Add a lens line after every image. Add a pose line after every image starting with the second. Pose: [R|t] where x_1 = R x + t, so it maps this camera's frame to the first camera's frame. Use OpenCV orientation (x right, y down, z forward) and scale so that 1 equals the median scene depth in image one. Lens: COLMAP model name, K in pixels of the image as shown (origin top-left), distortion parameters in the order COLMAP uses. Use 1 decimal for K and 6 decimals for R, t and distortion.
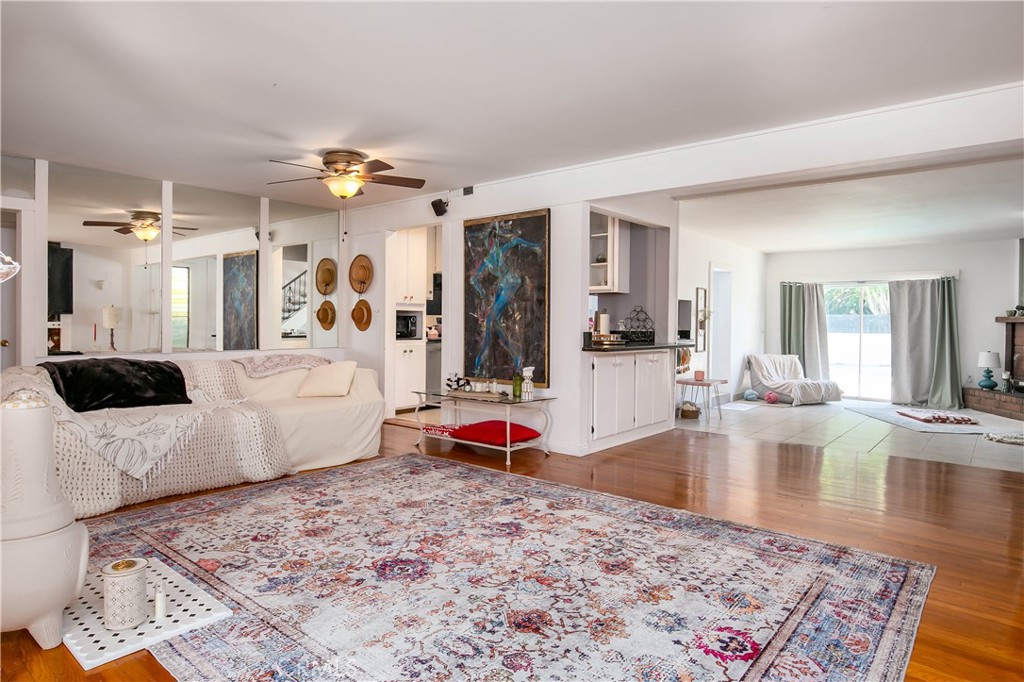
lens RADIAL K [[593.4, 0, 497.2], [0, 593.4, 323.5], [0, 0, 1]] dist [-0.012712, 0.002044]
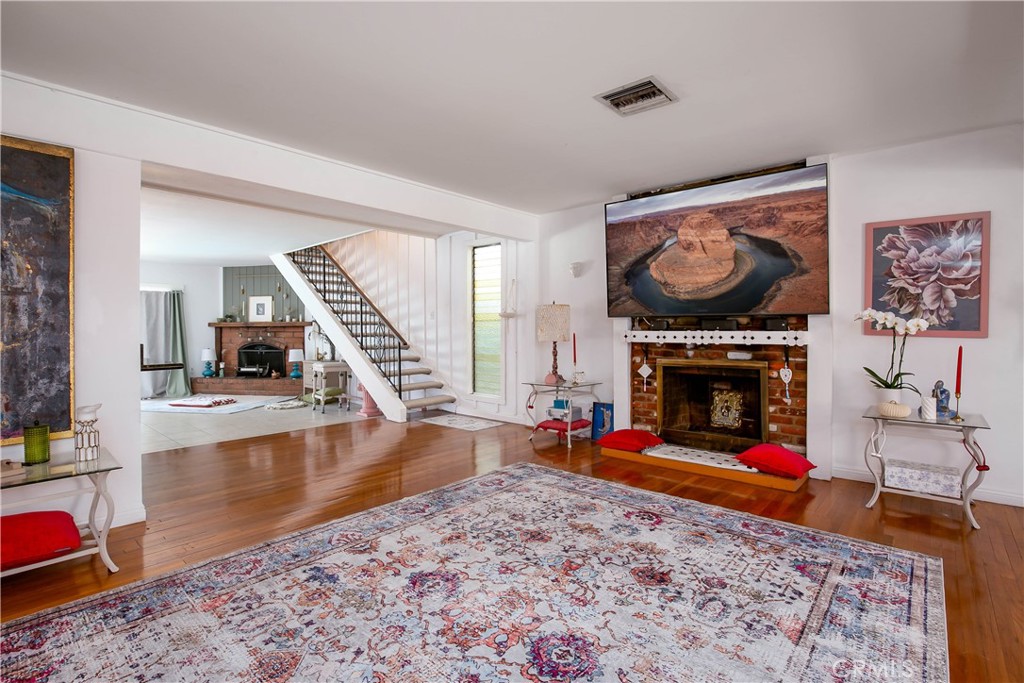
lens RADIAL K [[480.0, 0, 499.2], [0, 480.0, 333.5], [0, 0, 1]] dist [-0.029921, 0.000139]
pose [[0.037664, -0.018533, 0.999119, -0.654704], [0.004007, 0.999823, 0.018395, -0.012095], [-0.999282, 0.003310, 0.037732, 0.900529]]
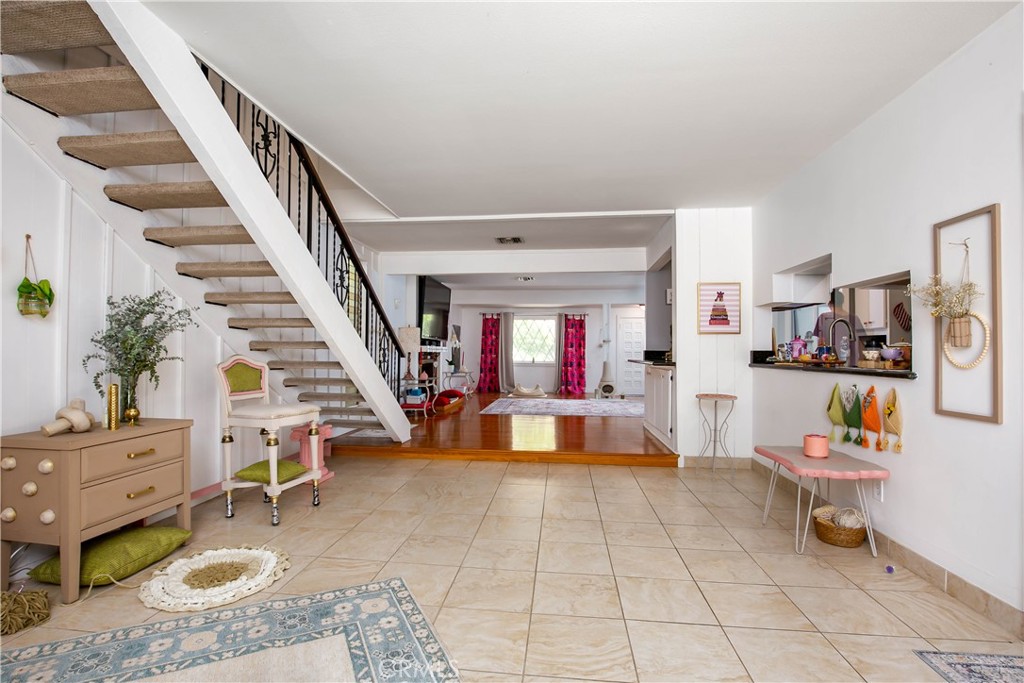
lens RADIAL K [[480.0, 0, 511.5], [0, 480.0, 346.1], [0, 0, 1]] dist [-0.029921, 0.000139]
pose [[-0.821257, -0.024219, -0.570044, 1.971712], [-0.017638, 0.999699, -0.017063, 0.050067], [0.570286, -0.003958, -0.821437, 3.095647]]
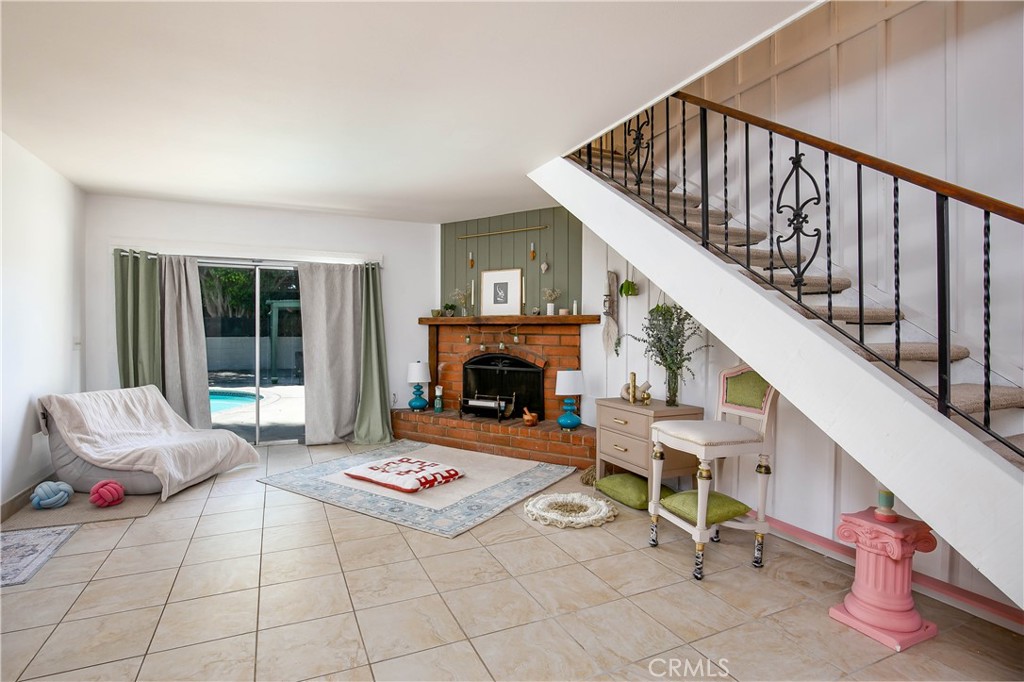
lens RADIAL K [[525.5, 0, 511.2], [0, 525.5, 332.3], [0, 0, 1]] dist [-0.018942, 0.000125]
pose [[0.417789, -0.018223, 0.908361, 0.758091], [0.002593, 0.999819, 0.018865, -0.012960], [-0.908540, -0.005527, 0.417761, 1.793600]]
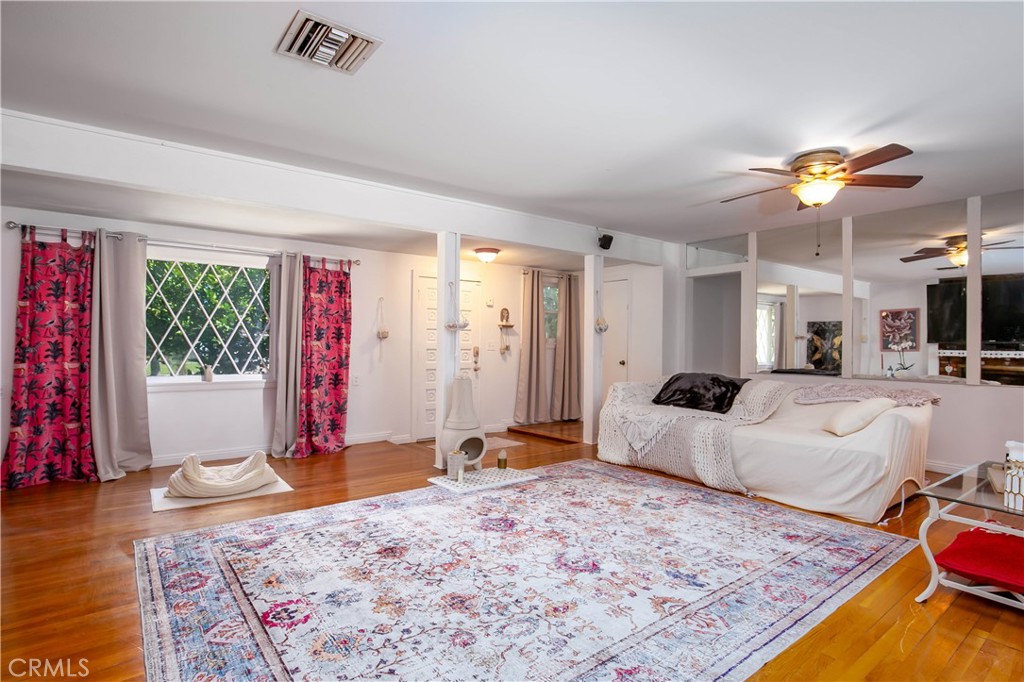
lens RADIAL K [[523.8, 0, 513.4], [0, 523.8, 342.4], [0, 0, 1]] dist [-0.021819, 0.001243]
pose [[-0.200043, -0.010345, -0.979732, 0.875117], [-0.012192, 0.999893, -0.008068, 0.000432], [0.979711, 0.010331, -0.200148, 1.085453]]
